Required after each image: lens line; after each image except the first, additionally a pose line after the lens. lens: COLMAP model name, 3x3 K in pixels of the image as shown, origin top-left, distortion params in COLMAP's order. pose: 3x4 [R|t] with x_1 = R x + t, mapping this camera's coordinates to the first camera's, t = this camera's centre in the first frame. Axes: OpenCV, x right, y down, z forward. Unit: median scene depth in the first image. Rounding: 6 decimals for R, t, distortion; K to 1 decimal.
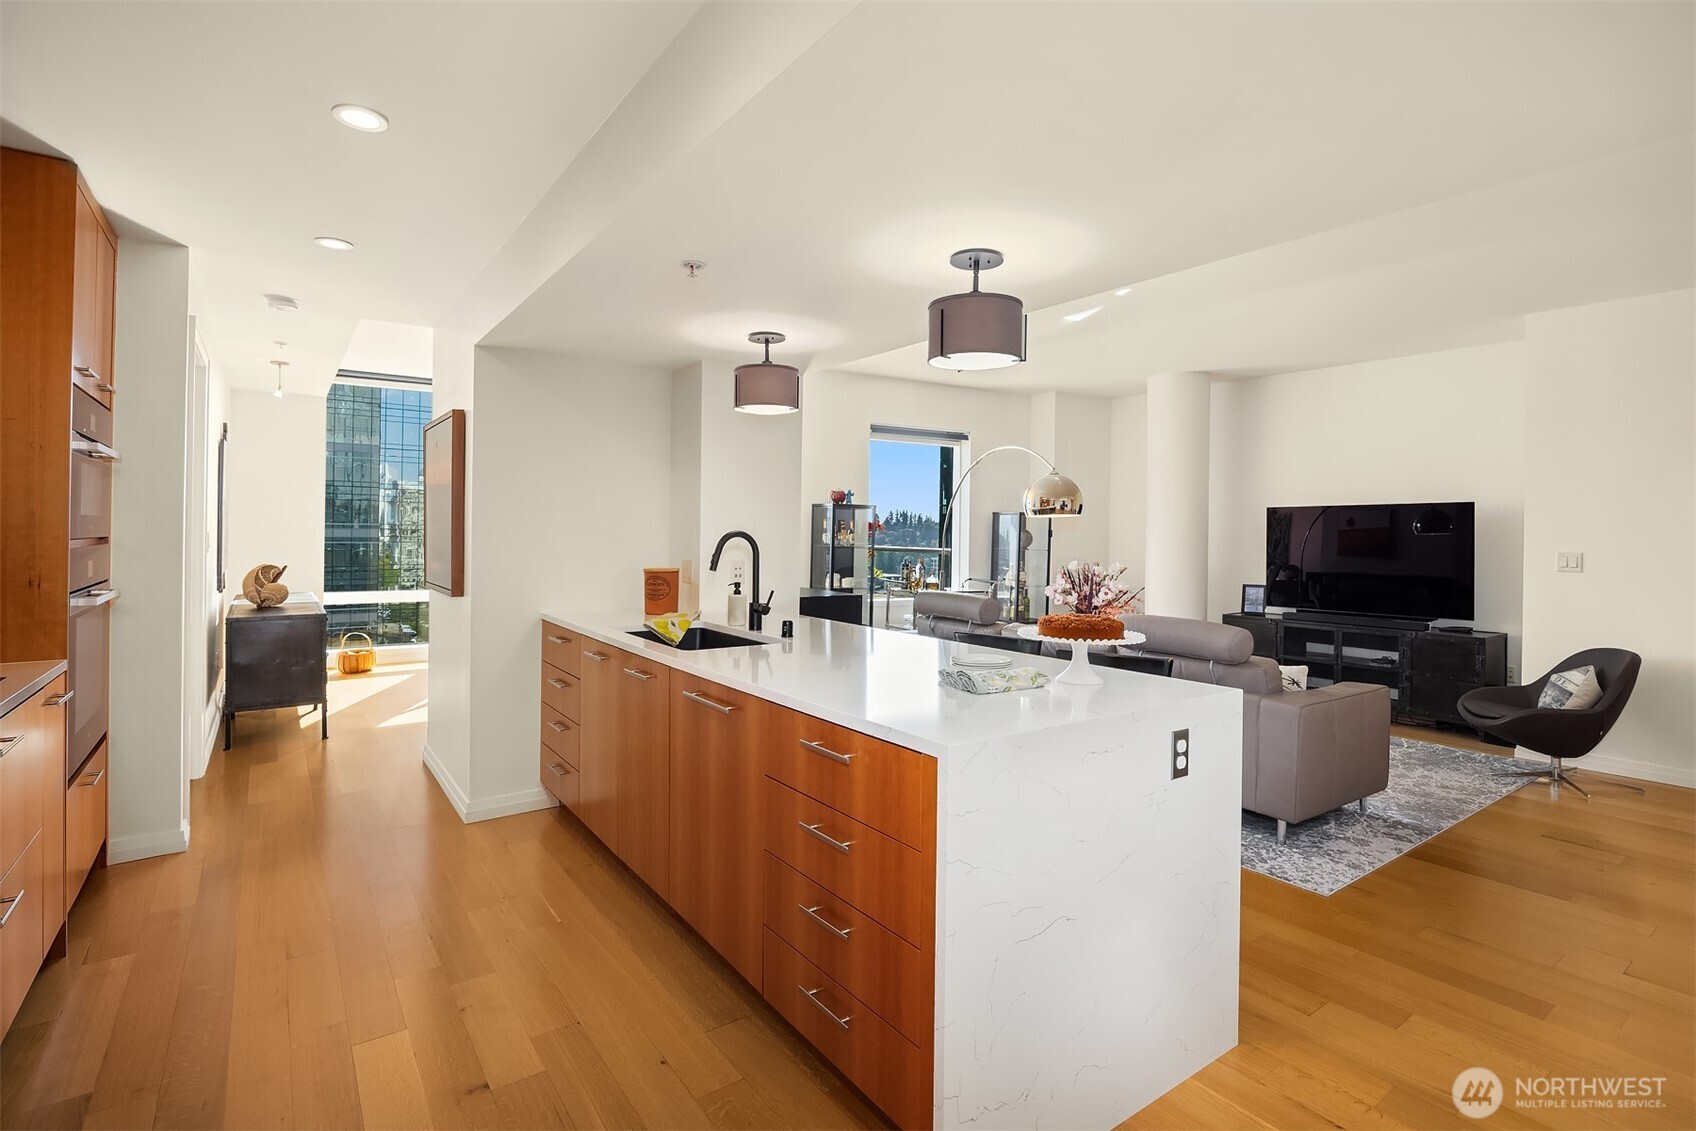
lens RADIAL K [[814.2, 0, 840.4], [0, 814.2, 529.8], [0, 0, 1]] dist [-0.003020, -0.000206]
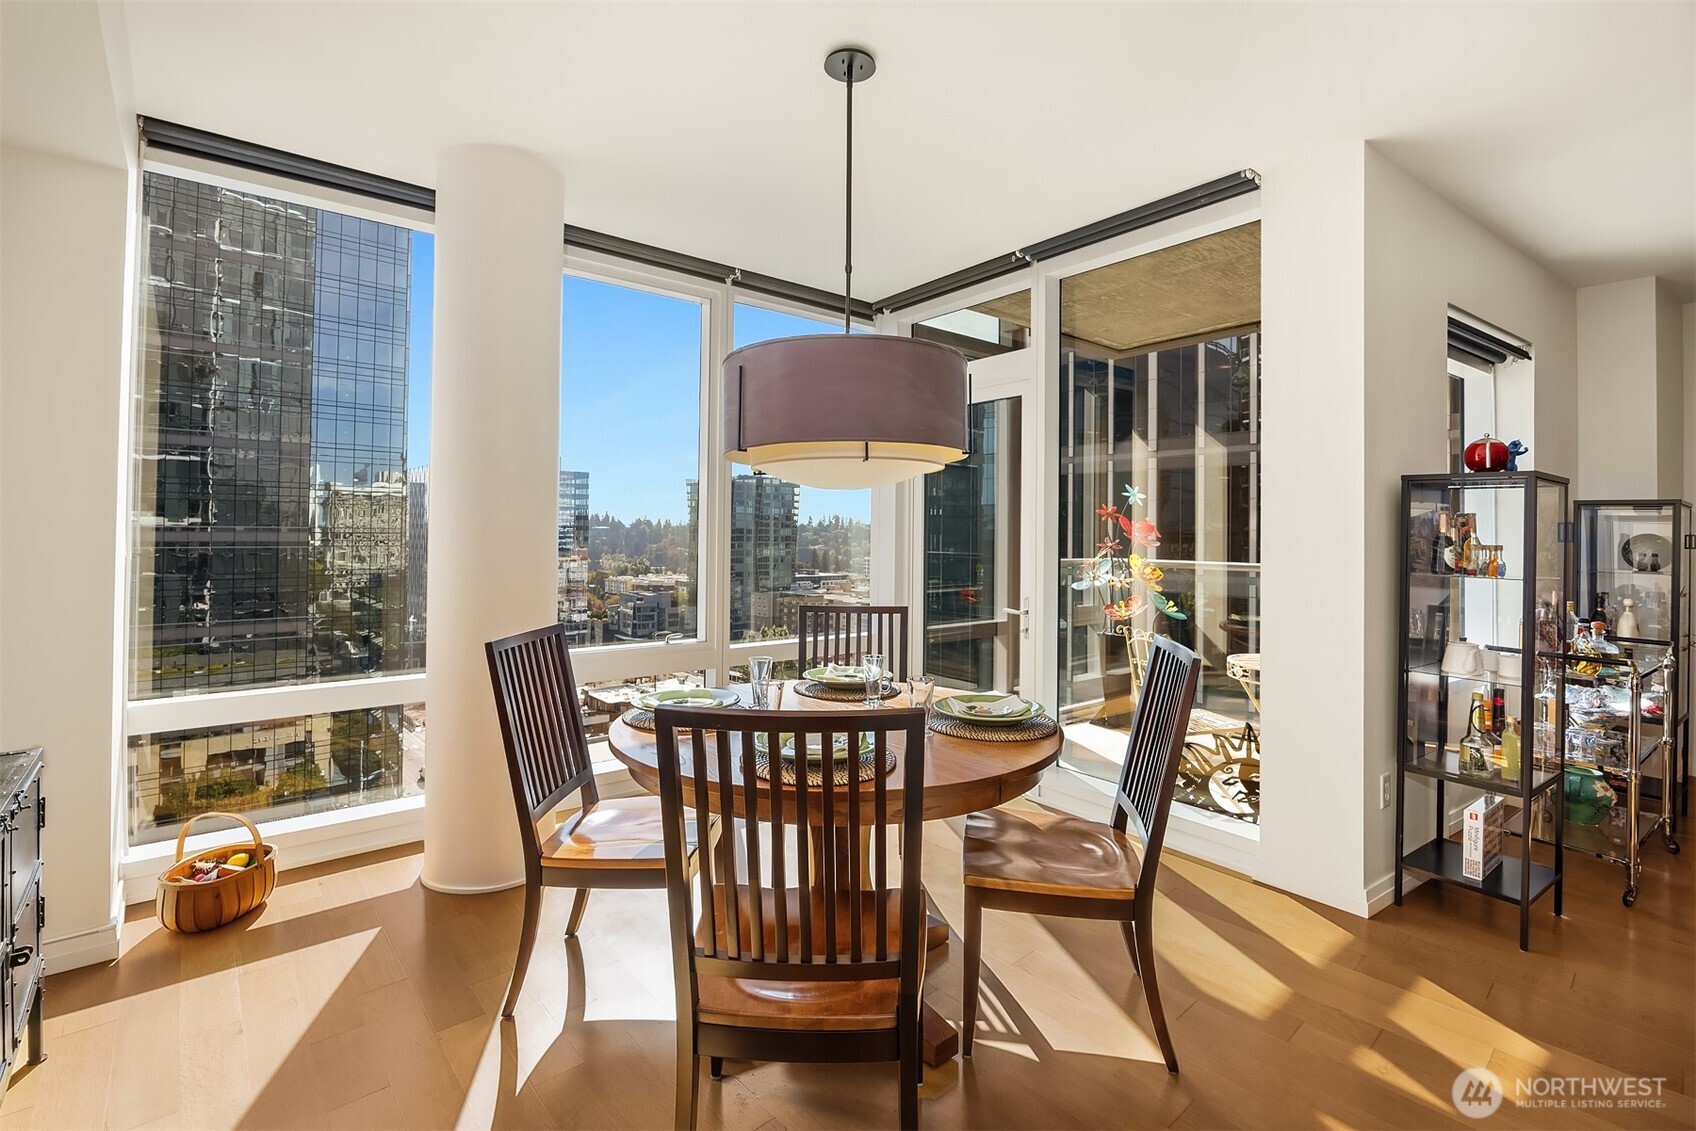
lens RADIAL K [[771.1, 0, 847.9], [0, 771.1, 519.9], [0, 0, 1]] dist [-0.000169, 0.000046]
pose [[0.995657, -0.001707, 0.093077, -0.614327], [0.003136, 0.999879, -0.015204, -0.006665], [-0.093040, 0.015430, 0.995543, 1.118889]]
